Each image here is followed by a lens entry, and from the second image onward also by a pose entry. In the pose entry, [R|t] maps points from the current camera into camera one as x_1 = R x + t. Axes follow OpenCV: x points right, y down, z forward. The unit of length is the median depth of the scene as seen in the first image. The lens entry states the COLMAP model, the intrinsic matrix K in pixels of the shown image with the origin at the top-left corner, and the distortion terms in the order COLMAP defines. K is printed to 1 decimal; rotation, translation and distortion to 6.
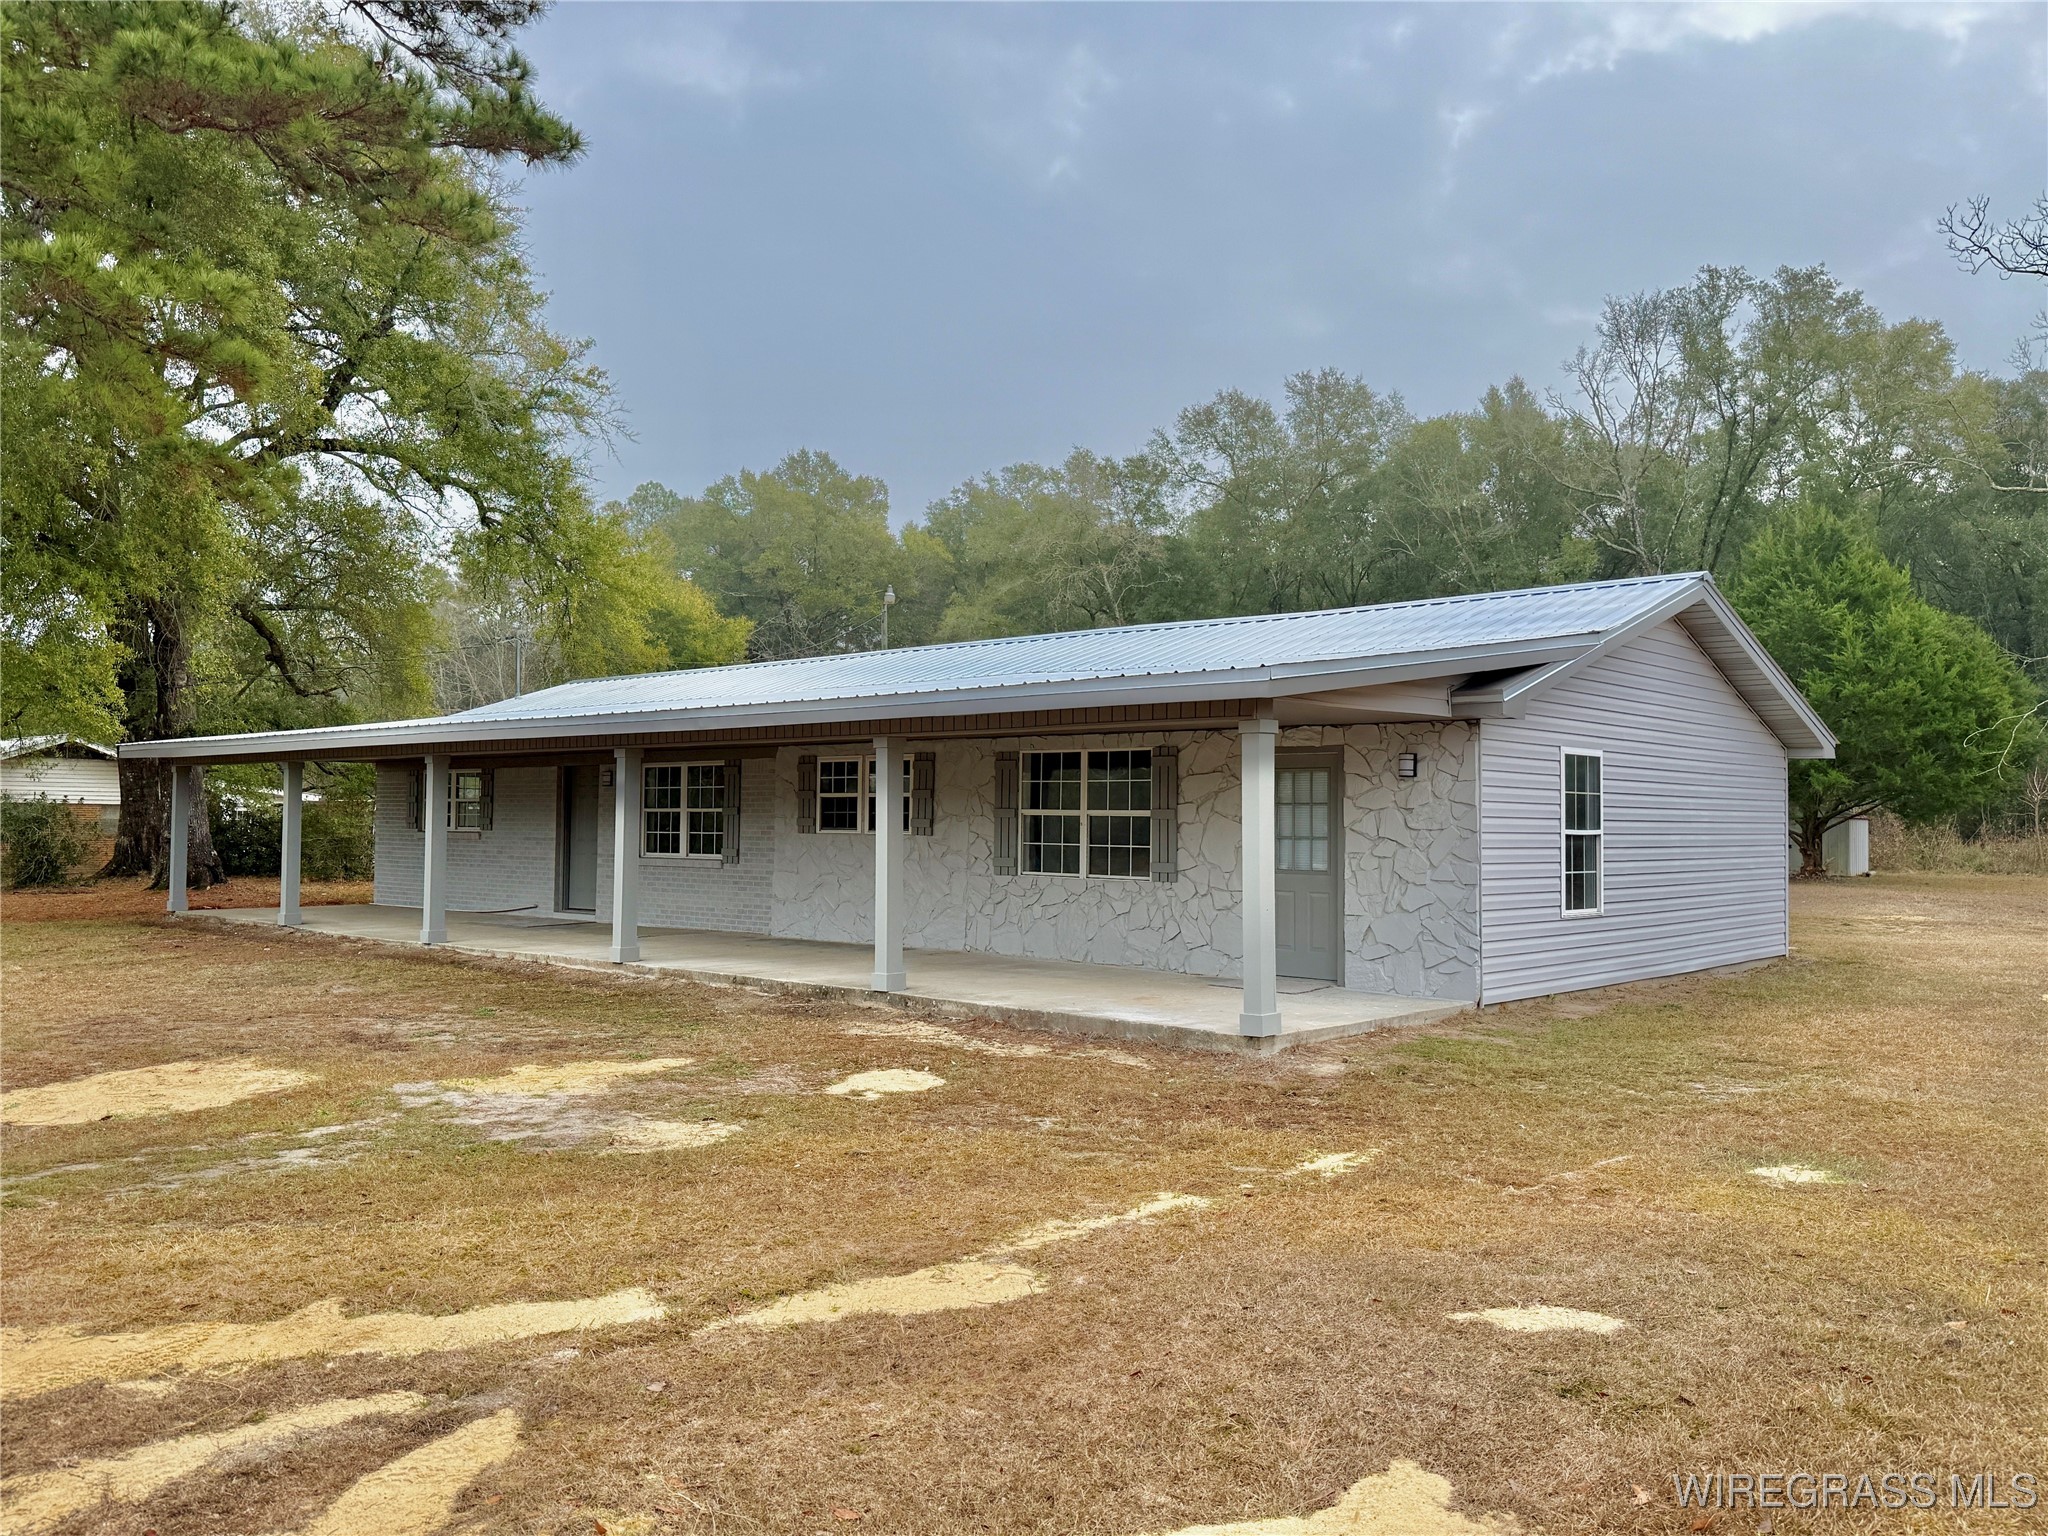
lens RADIAL K [[1612.9, 0, 1023.9], [0, 1612.9, 770.1], [0, 0, 1]] dist [0.001125, -0.000869]
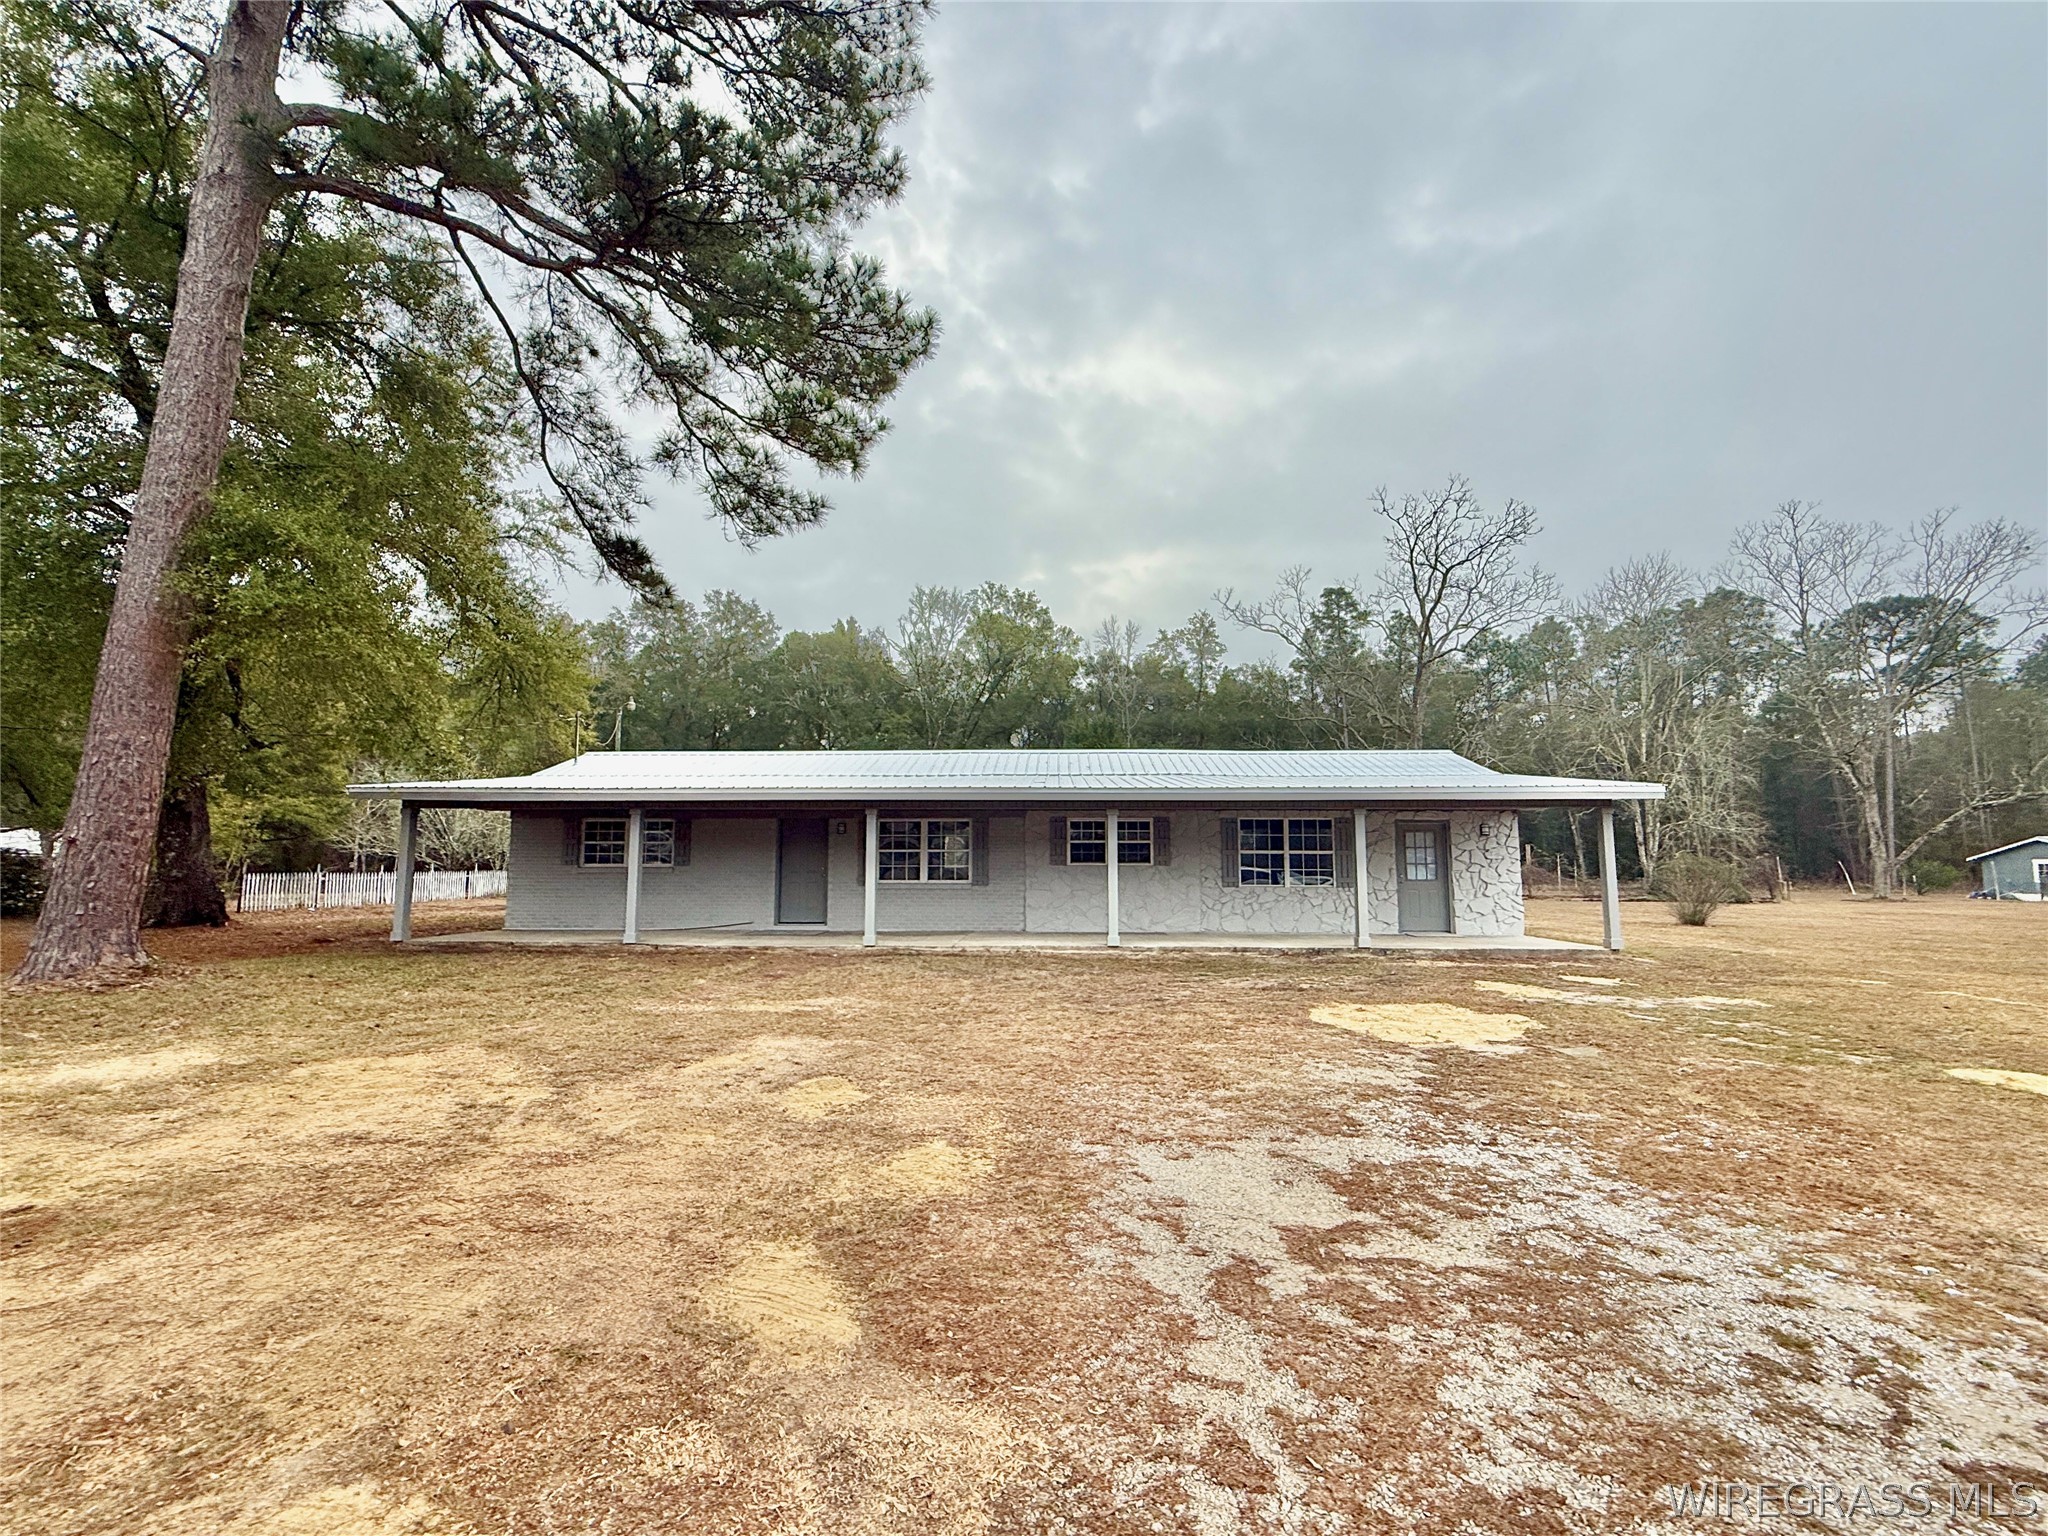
lens RADIAL K [[948.6, 0, 1023.1], [0, 948.6, 765.6], [0, 0, 1]] dist [-0.001368, -0.000026]
pose [[0.750943, 0.066993, 0.656960, -0.893172], [-0.016690, 0.996448, -0.082535, 0.021184], [-0.660157, 0.051014, 0.749394, 0.348513]]
